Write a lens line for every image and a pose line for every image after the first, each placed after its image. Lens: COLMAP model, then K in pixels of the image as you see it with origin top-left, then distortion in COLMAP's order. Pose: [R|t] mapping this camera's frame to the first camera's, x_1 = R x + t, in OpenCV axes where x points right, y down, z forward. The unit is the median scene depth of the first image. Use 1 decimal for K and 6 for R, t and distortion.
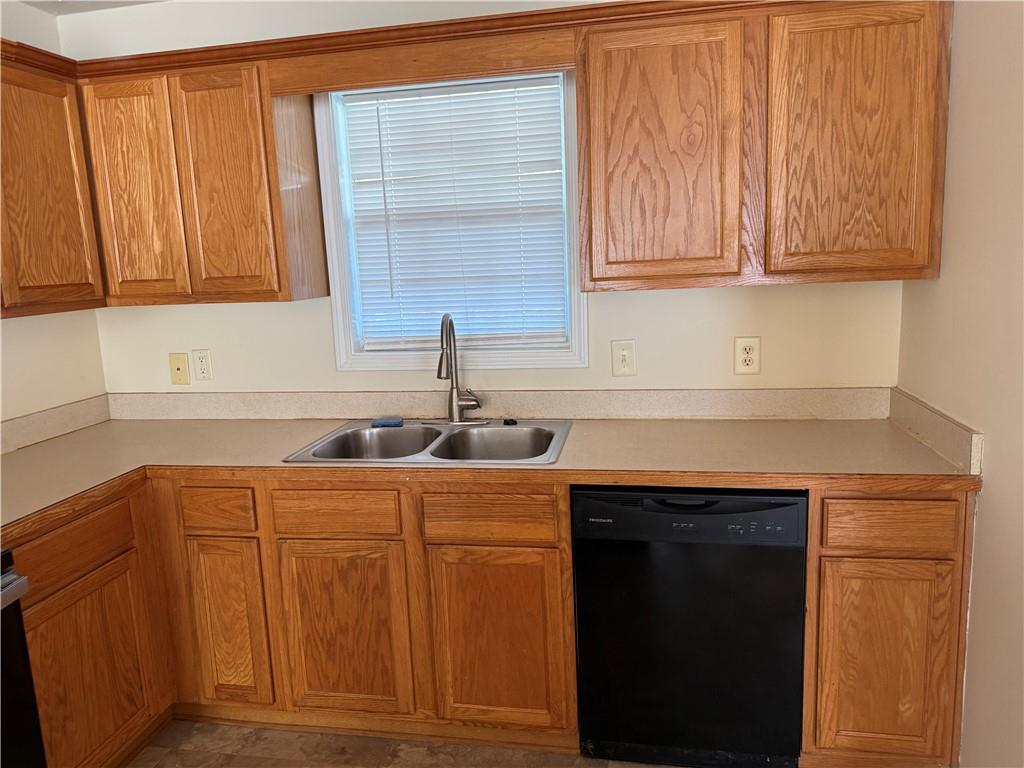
lens RADIAL K [[712.6, 0, 512.0], [0, 712.6, 384.0], [0, 0, 1]] dist [0.028014, -0.038546]
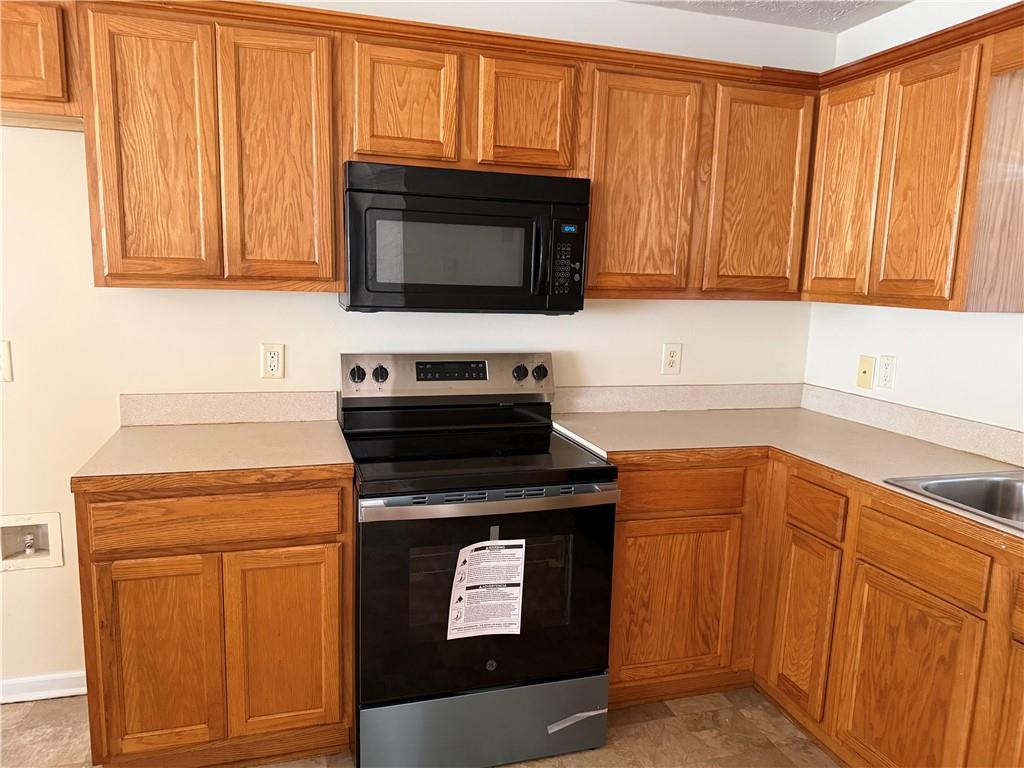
lens RADIAL K [[734.8, 0, 513.3], [0, 734.8, 398.6], [0, 0, 1]] dist [0.001942, -0.001815]
pose [[0.460663, 0.204539, -0.863686, 0.246272], [-0.205253, 0.971258, 0.120539, -0.009994], [0.863516, 0.121746, 0.489405, 0.110674]]
